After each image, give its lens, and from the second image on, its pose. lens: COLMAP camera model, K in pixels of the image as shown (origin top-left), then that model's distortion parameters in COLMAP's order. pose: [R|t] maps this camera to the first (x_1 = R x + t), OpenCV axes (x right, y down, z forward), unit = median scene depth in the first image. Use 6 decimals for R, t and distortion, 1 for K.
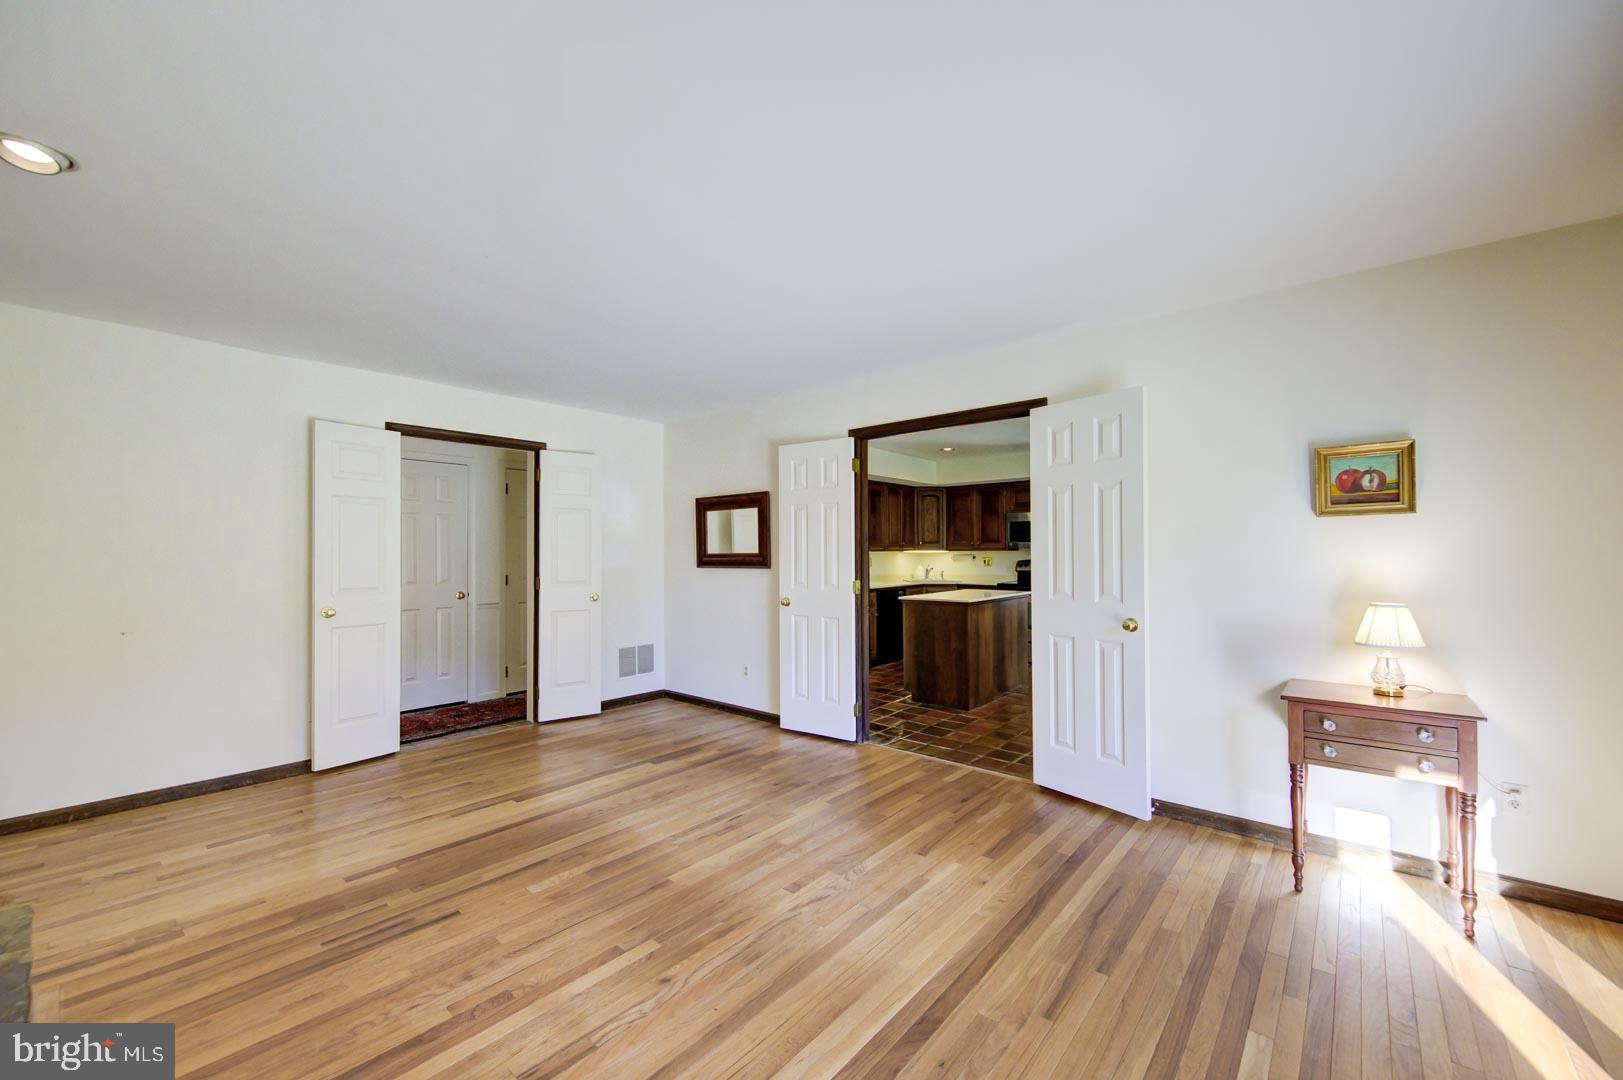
lens RADIAL K [[649.7, 0, 816.3], [0, 649.7, 545.5], [0, 0, 1]] dist [0.001304, -0.001928]
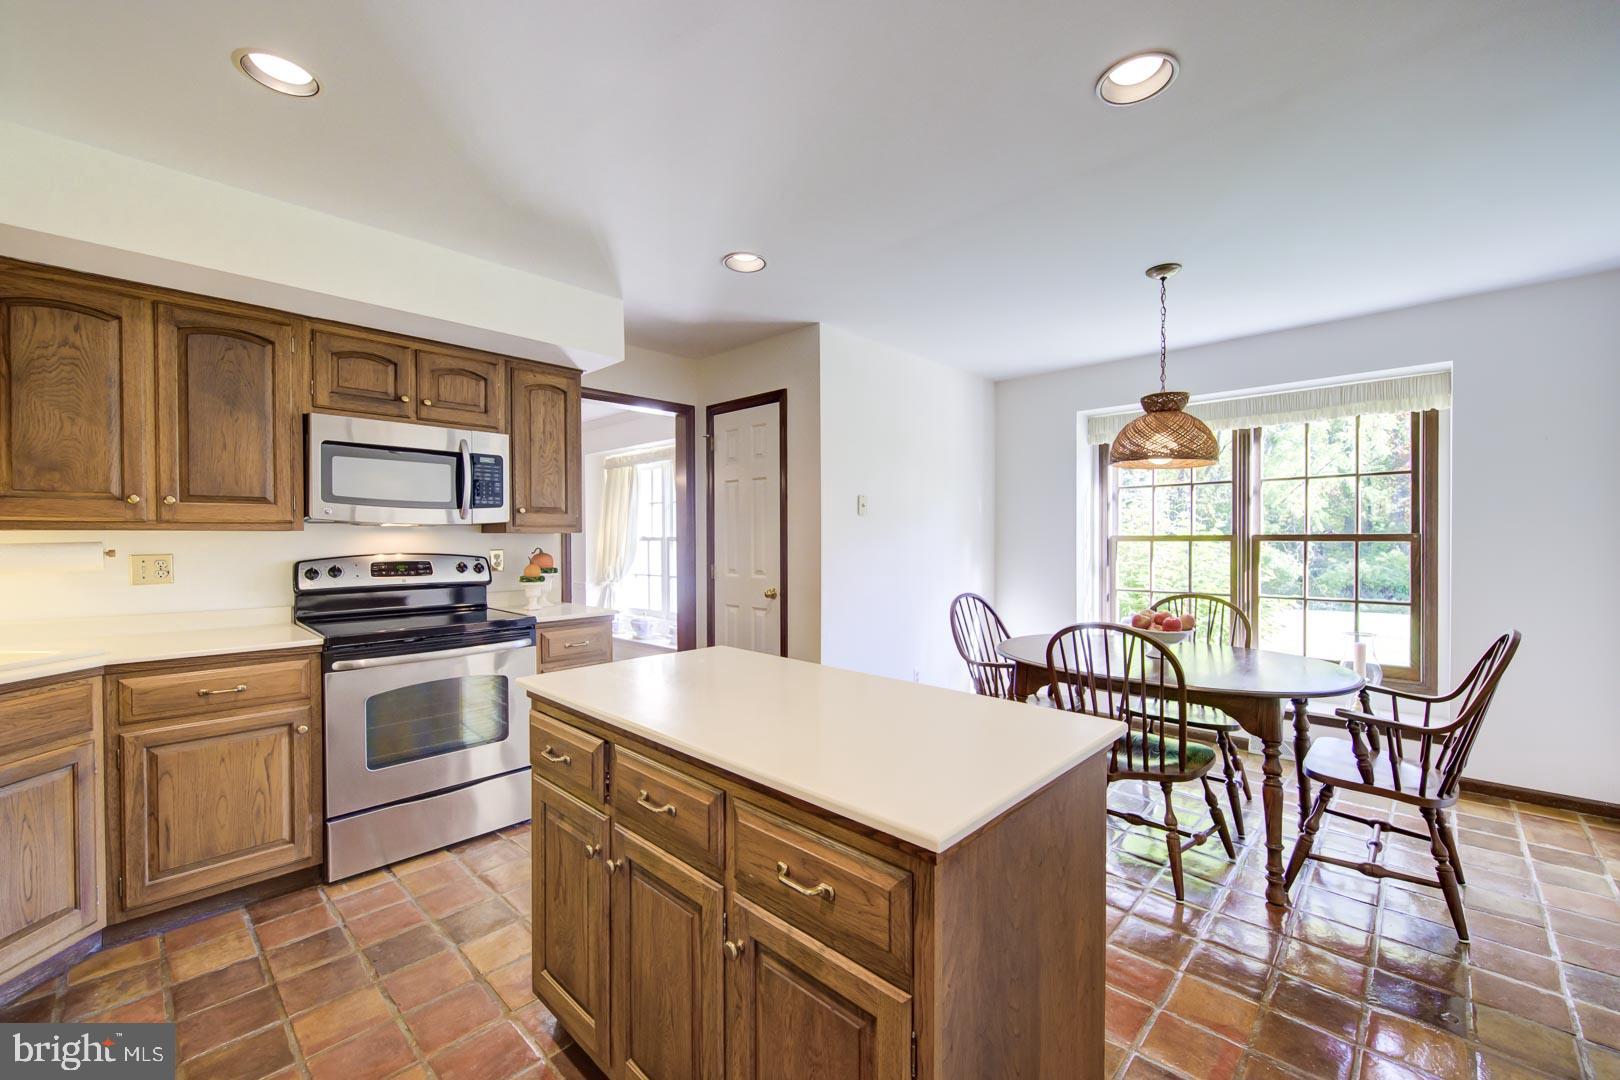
lens RADIAL K [[648.5, 0, 818.4], [0, 648.5, 539.7], [0, 0, 1]] dist [0.001304, -0.001928]
pose [[0.047874, -0.002177, 0.998851, -0.032795], [-0.006280, 0.999977, 0.002481, 0.025556], [-0.998834, -0.006392, 0.047859, 1.859439]]
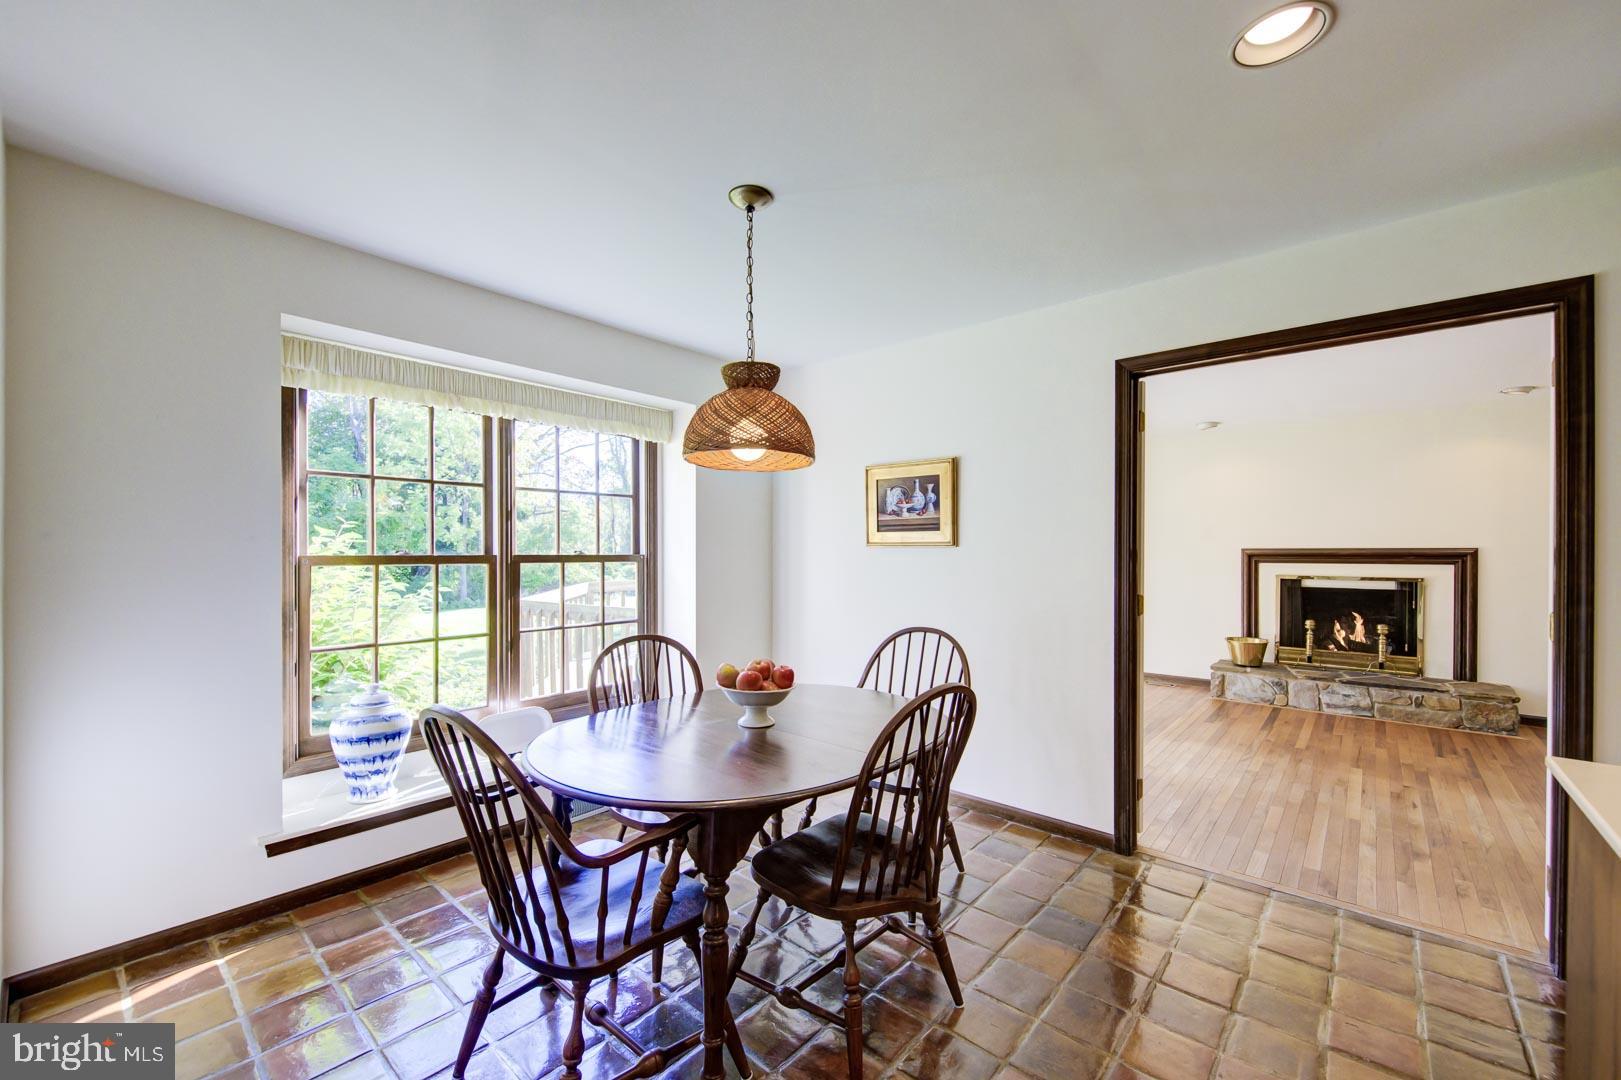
lens RADIAL K [[648.9, 0, 815.6], [0, 648.9, 551.0], [0, 0, 1]] dist [0.001304, -0.001928]
pose [[-0.999922, -0.004939, -0.011462, 0.835984], [-0.004781, 0.999893, -0.013833, 0.024181], [0.011529, -0.013777, -0.999839, 2.095475]]
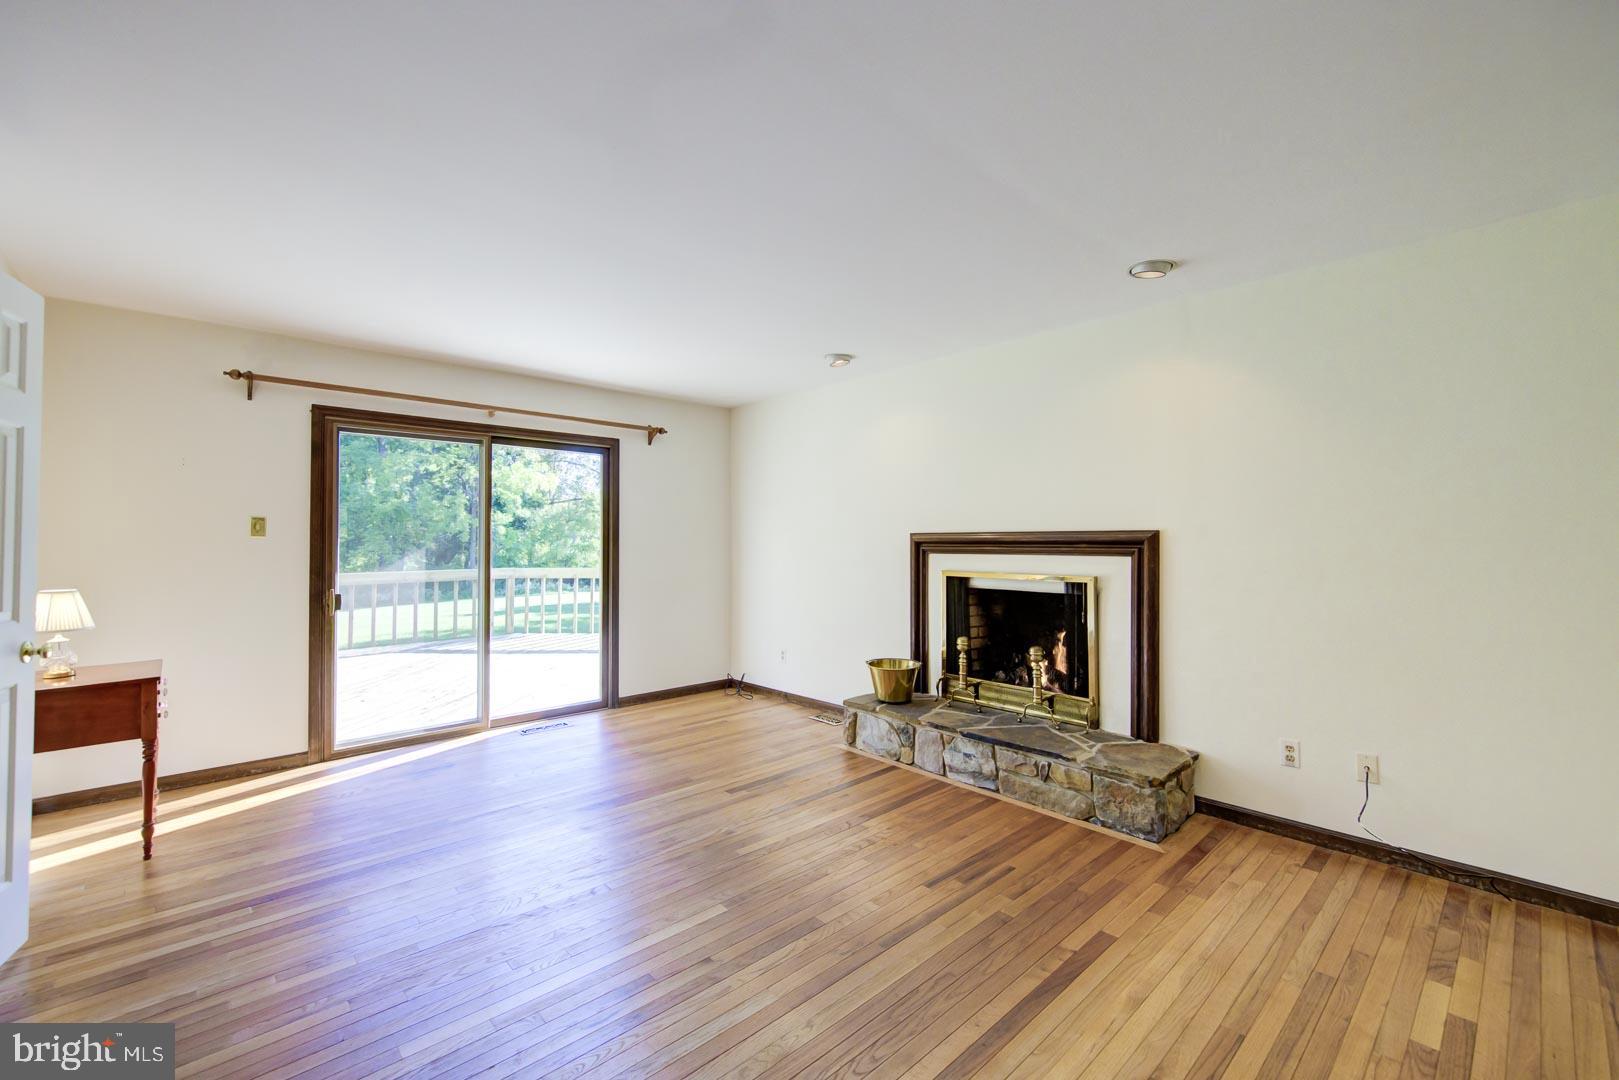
lens RADIAL K [[667.0, 0, 810.8], [0, 667.0, 537.6], [0, 0, 1]] dist [0.001420, -0.000674]
pose [[-0.994561, 0.001910, 0.104135, -0.366168], [-0.000010, 0.999830, -0.018432, 0.019214], [-0.104153, -0.018332, -0.994392, 1.608672]]
